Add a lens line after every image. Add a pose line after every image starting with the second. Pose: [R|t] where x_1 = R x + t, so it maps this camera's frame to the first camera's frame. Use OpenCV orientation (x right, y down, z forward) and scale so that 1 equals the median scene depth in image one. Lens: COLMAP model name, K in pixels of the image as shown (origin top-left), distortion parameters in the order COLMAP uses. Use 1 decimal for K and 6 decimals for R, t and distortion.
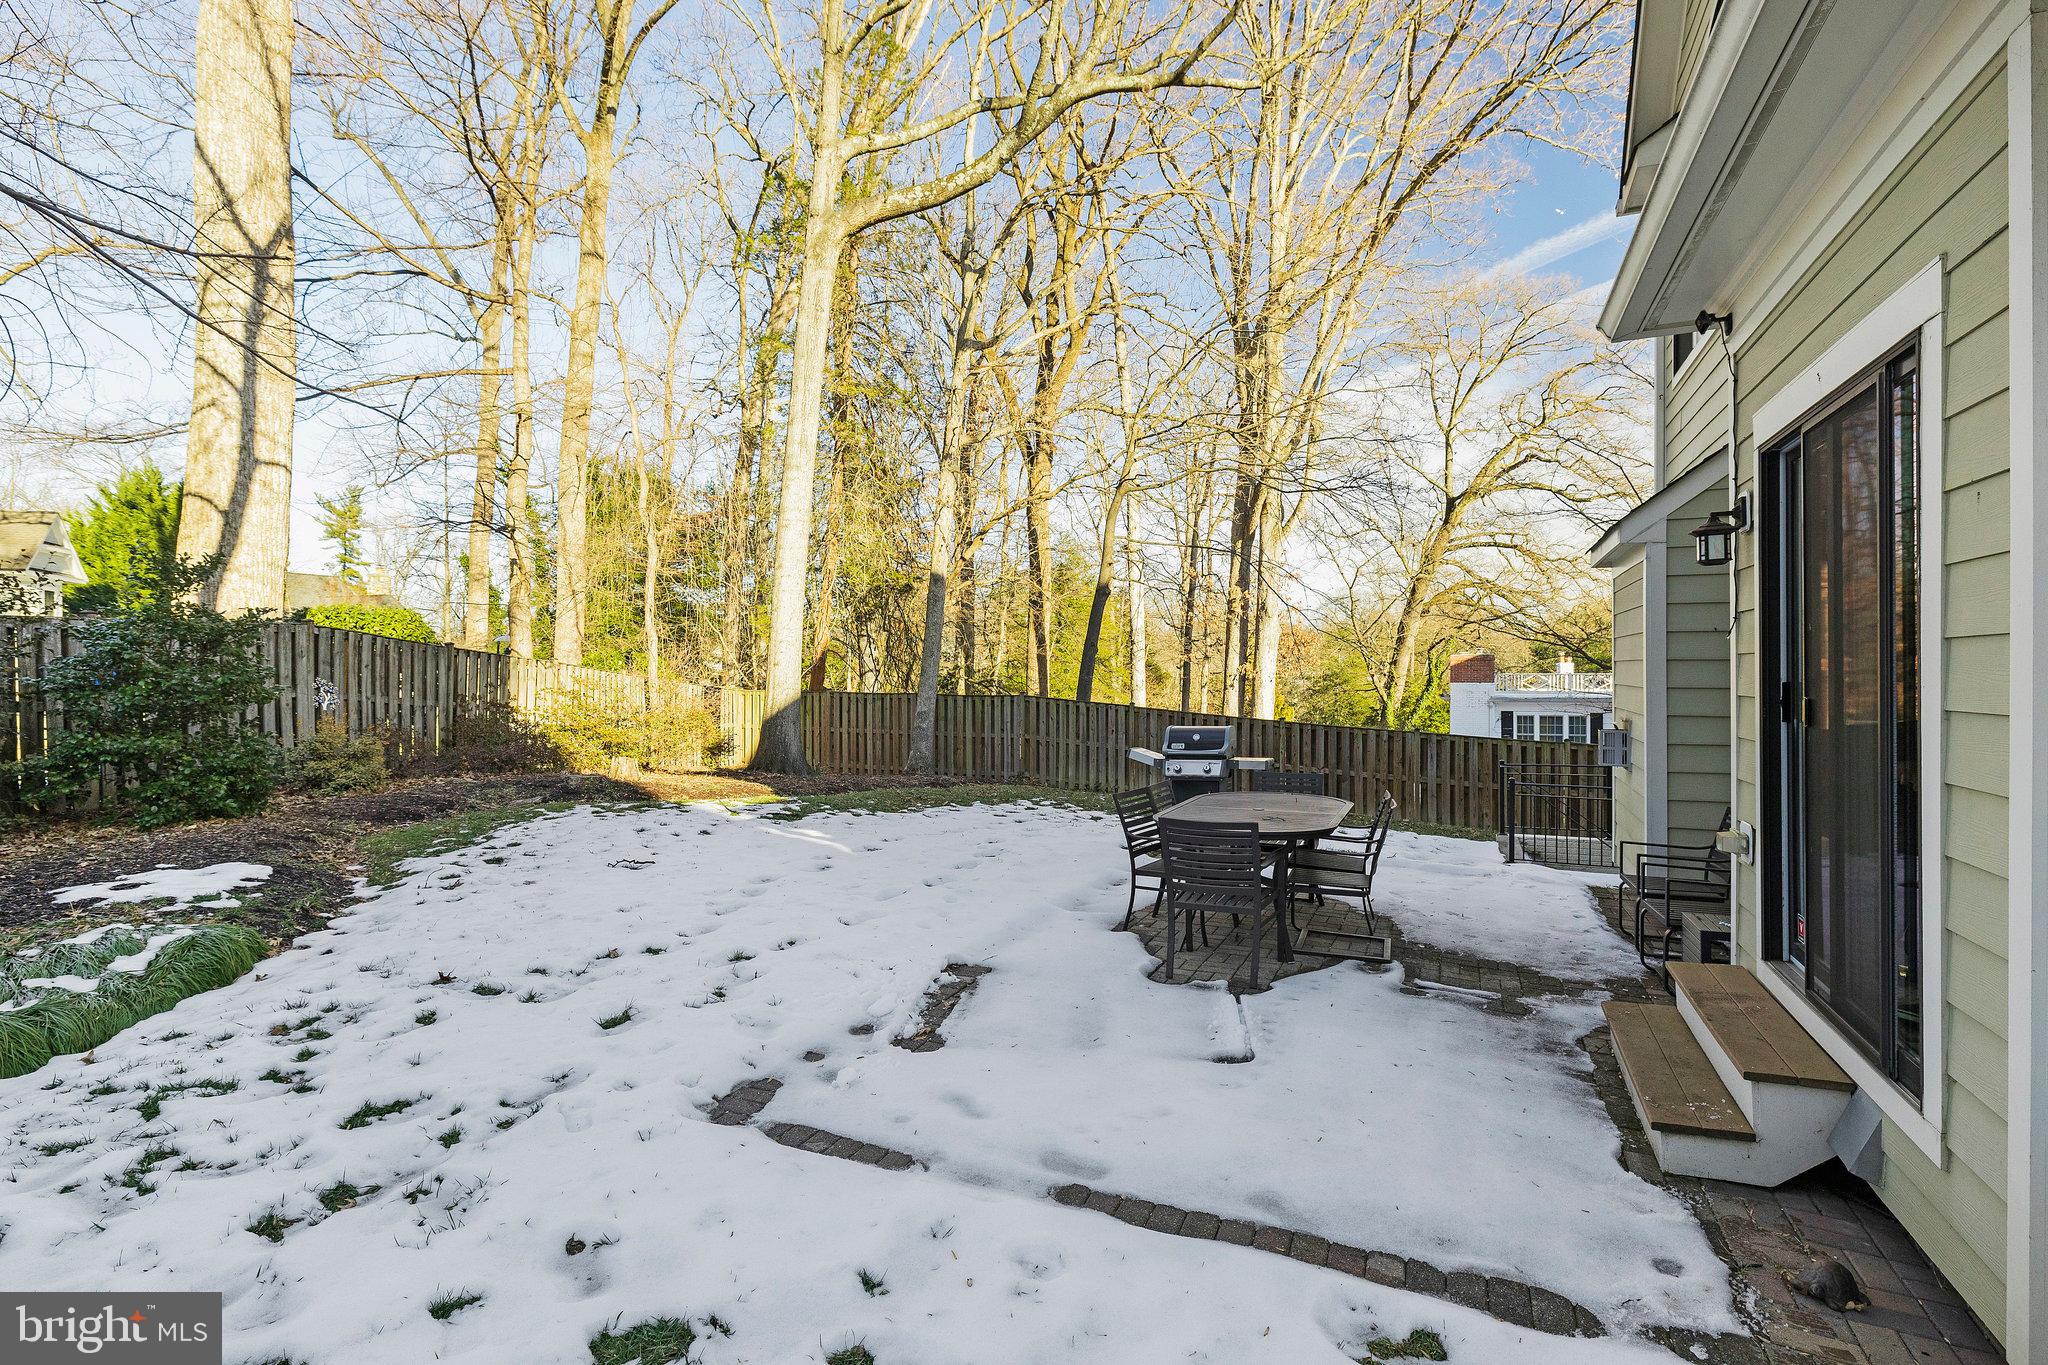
lens RADIAL K [[970.8, 0, 1024.3], [0, 970.8, 677.5], [0, 0, 1]] dist [-0.000029, -0.000011]
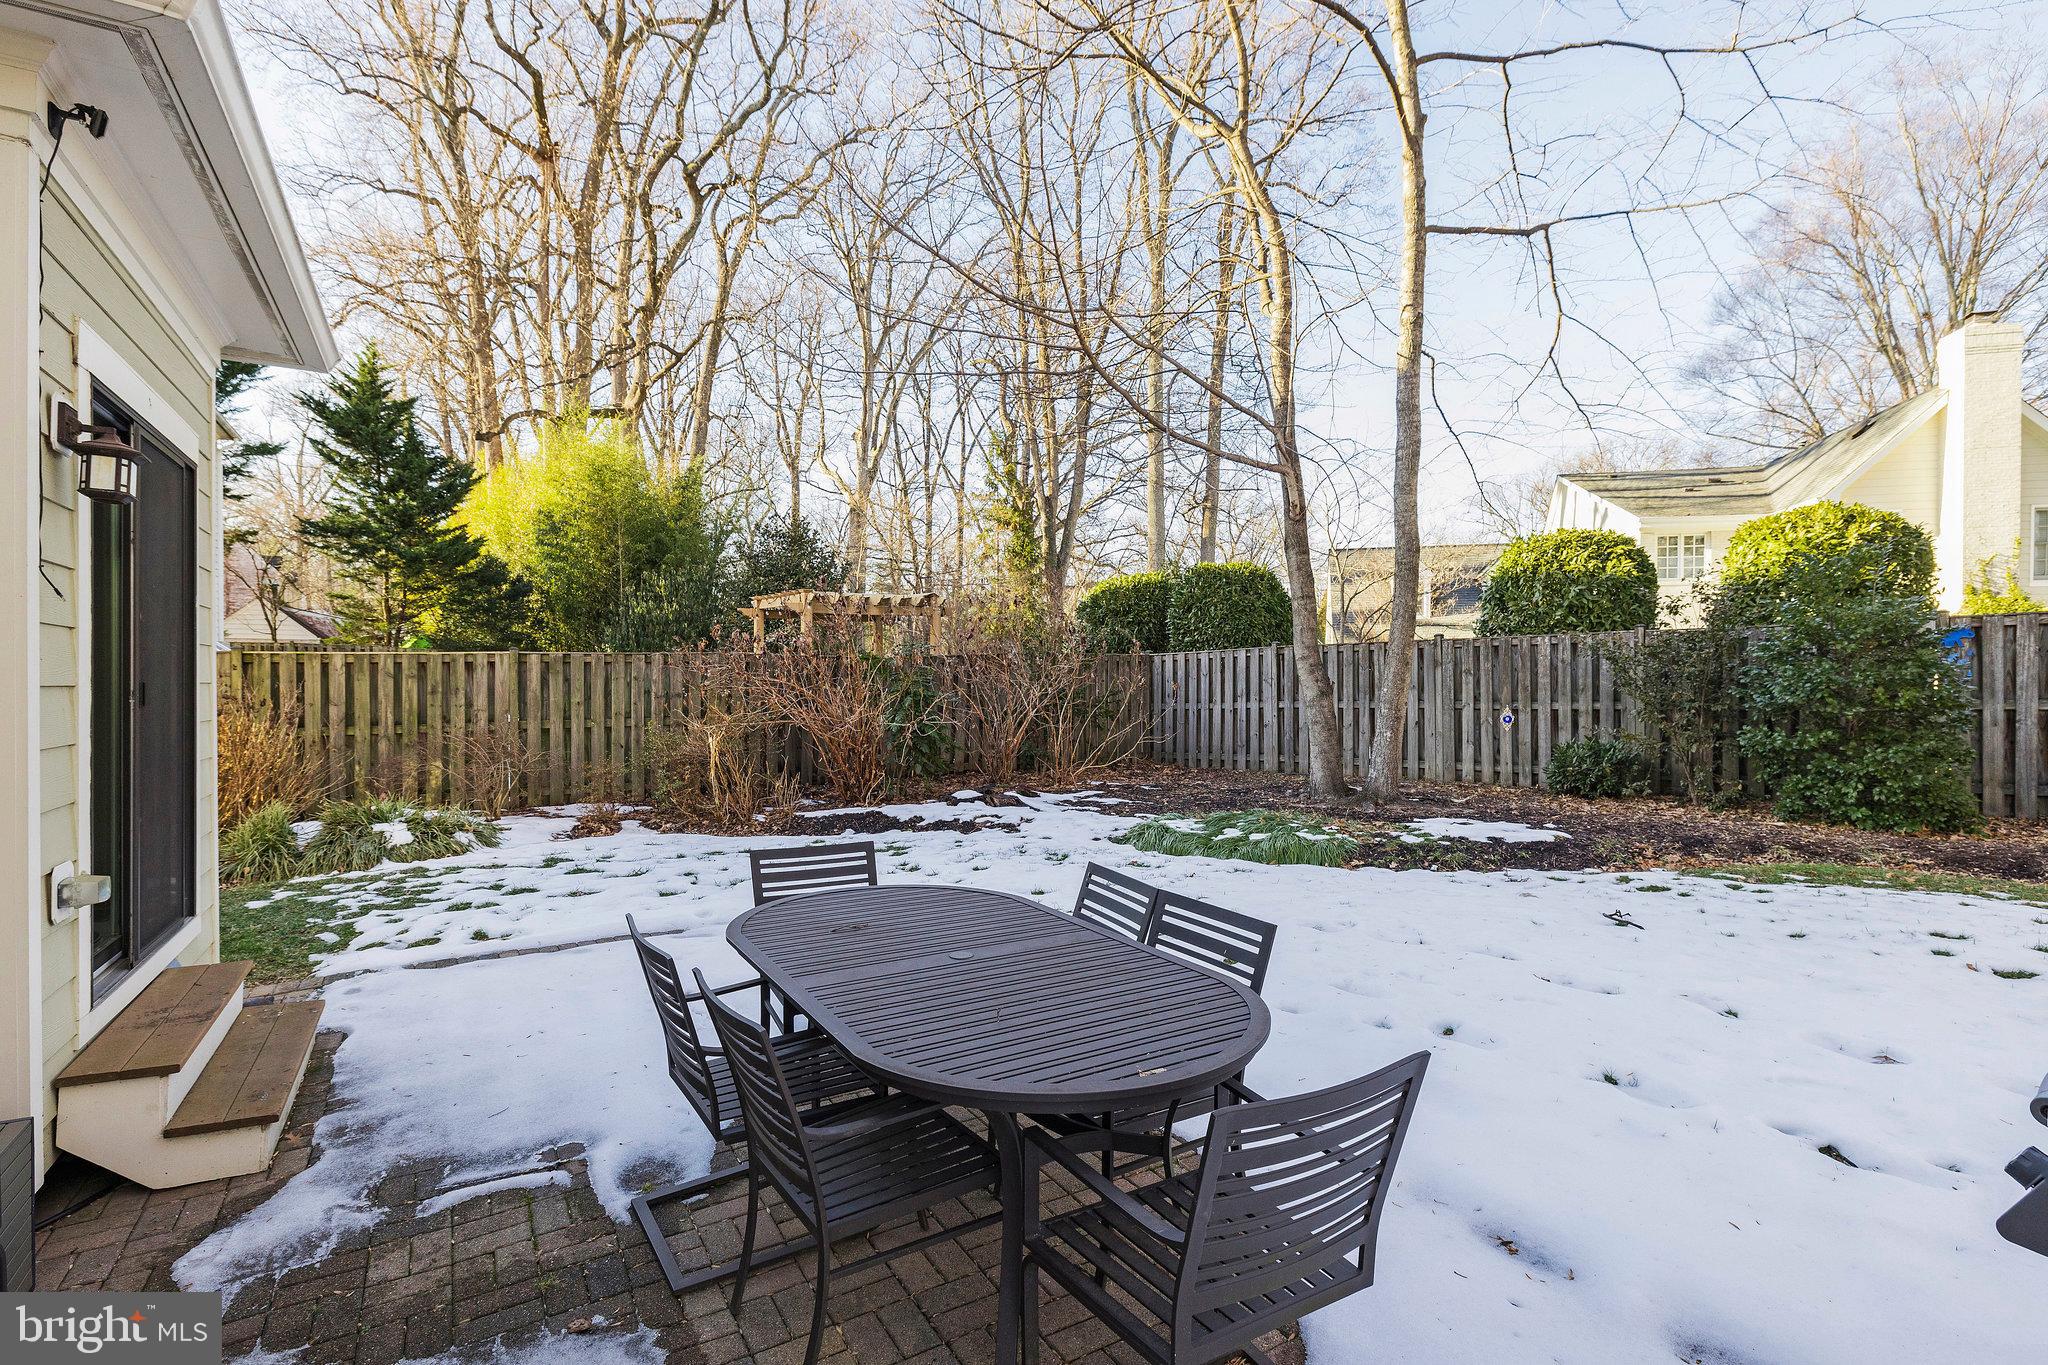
lens RADIAL K [[970.8, 0, 1025.8], [0, 970.8, 682.5], [0, 0, 1]] dist [-0.000029, -0.000011]
pose [[-0.573837, 0.001371, -0.818968, 0.824850], [-0.000817, 0.999997, 0.002246, 0.010433], [0.818969, 0.001958, -0.573834, 1.778230]]
